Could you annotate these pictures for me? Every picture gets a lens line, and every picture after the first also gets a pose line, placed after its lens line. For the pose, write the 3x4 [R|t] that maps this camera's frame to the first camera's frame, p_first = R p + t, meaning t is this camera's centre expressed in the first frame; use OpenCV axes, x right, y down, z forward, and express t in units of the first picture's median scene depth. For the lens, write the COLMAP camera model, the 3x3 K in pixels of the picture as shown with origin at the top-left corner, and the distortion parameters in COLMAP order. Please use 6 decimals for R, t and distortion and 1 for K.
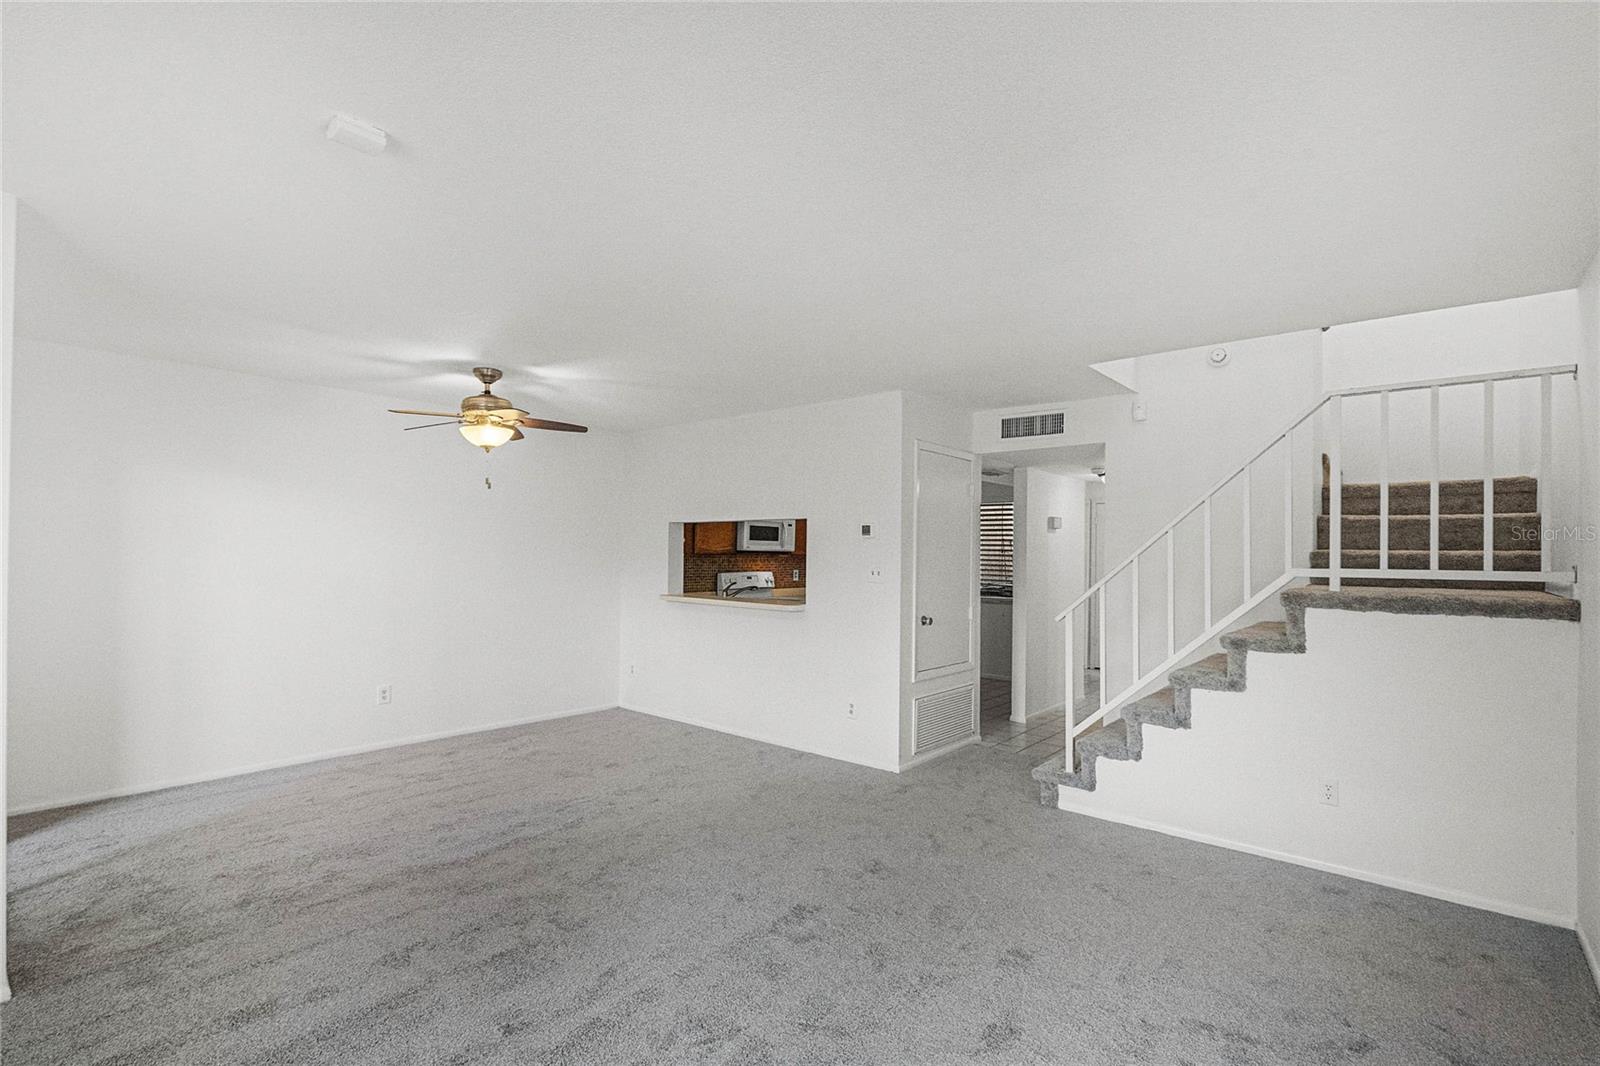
lens RADIAL K [[741.4, 0, 800.8], [0, 741.4, 542.2], [0, 0, 1]] dist [-0.002743, 0.002923]
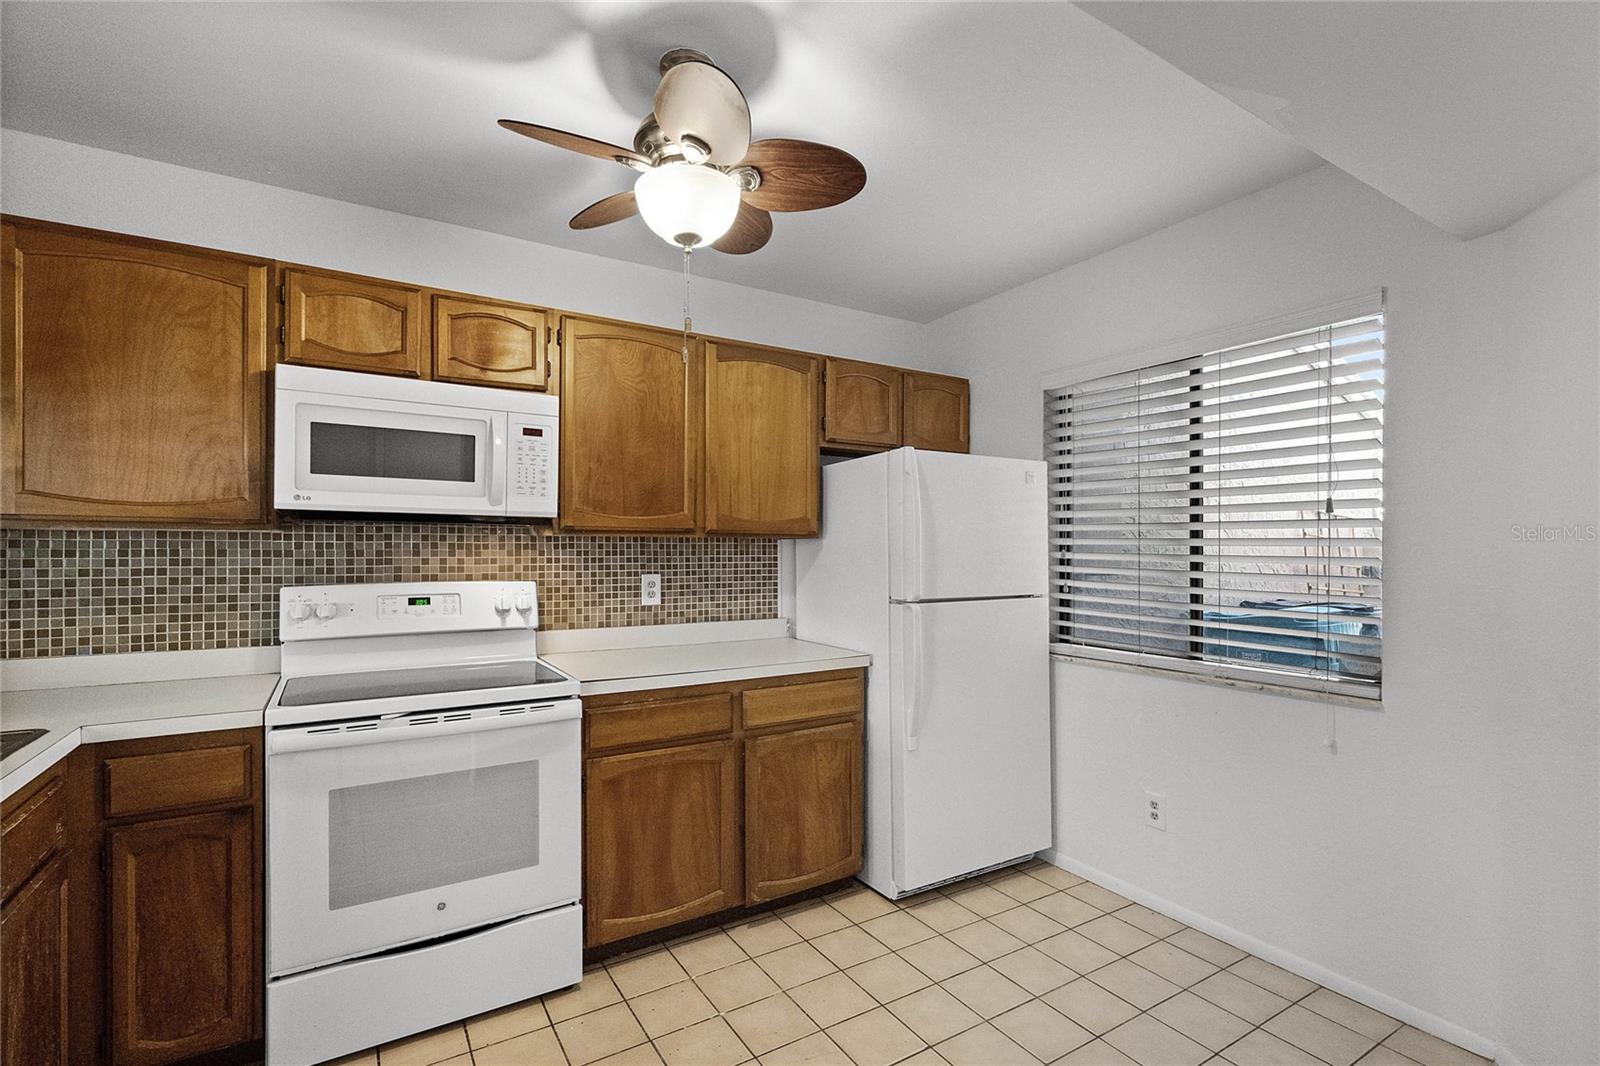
lens RADIAL K [[741.4, 0, 800.8], [0, 741.4, 541.1], [0, 0, 1]] dist [-0.002743, 0.002923]
pose [[0.946778, -0.010598, -0.321712, 0.289638], [0.011375, 0.999935, 0.000537, 0.036696], [0.321686, -0.004168, 0.946837, 1.147366]]
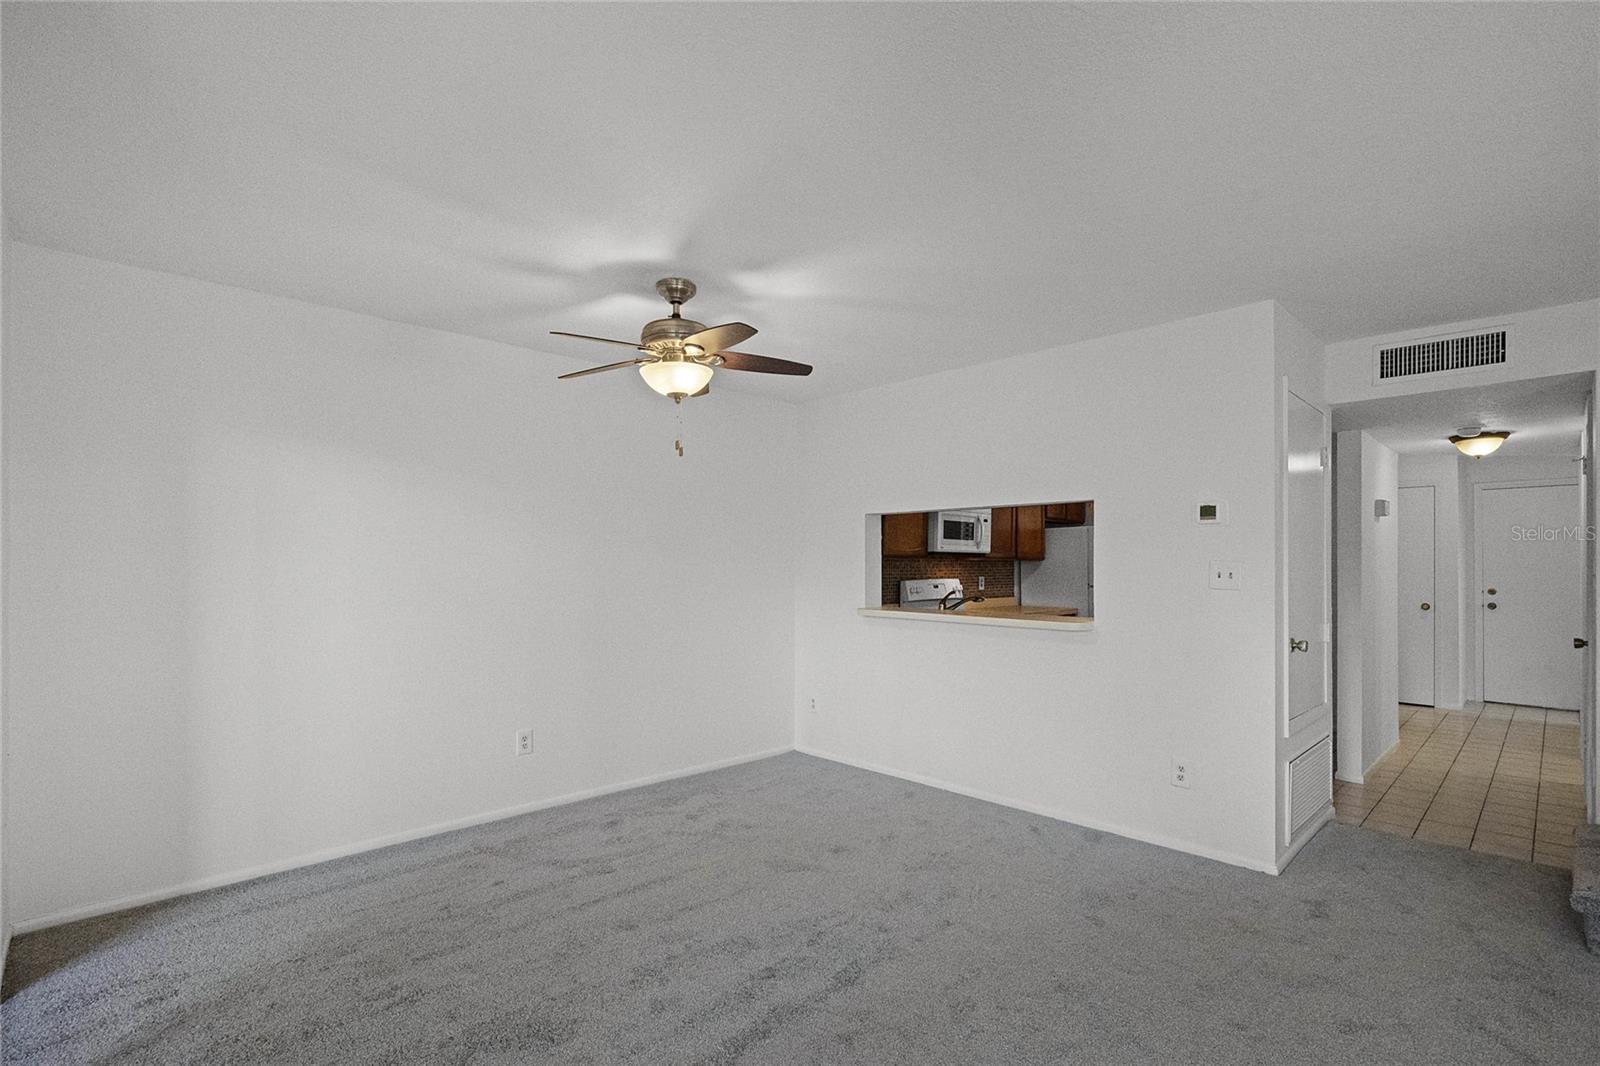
lens RADIAL K [[741.4, 0, 796.9], [0, 741.4, 560.7], [0, 0, 1]] dist [-0.002743, 0.002923]
pose [[0.995298, -0.010314, -0.096314, -0.216348], [0.011188, 0.999901, 0.008531, 0.017902], [0.096217, -0.009568, 0.995314, 0.282964]]
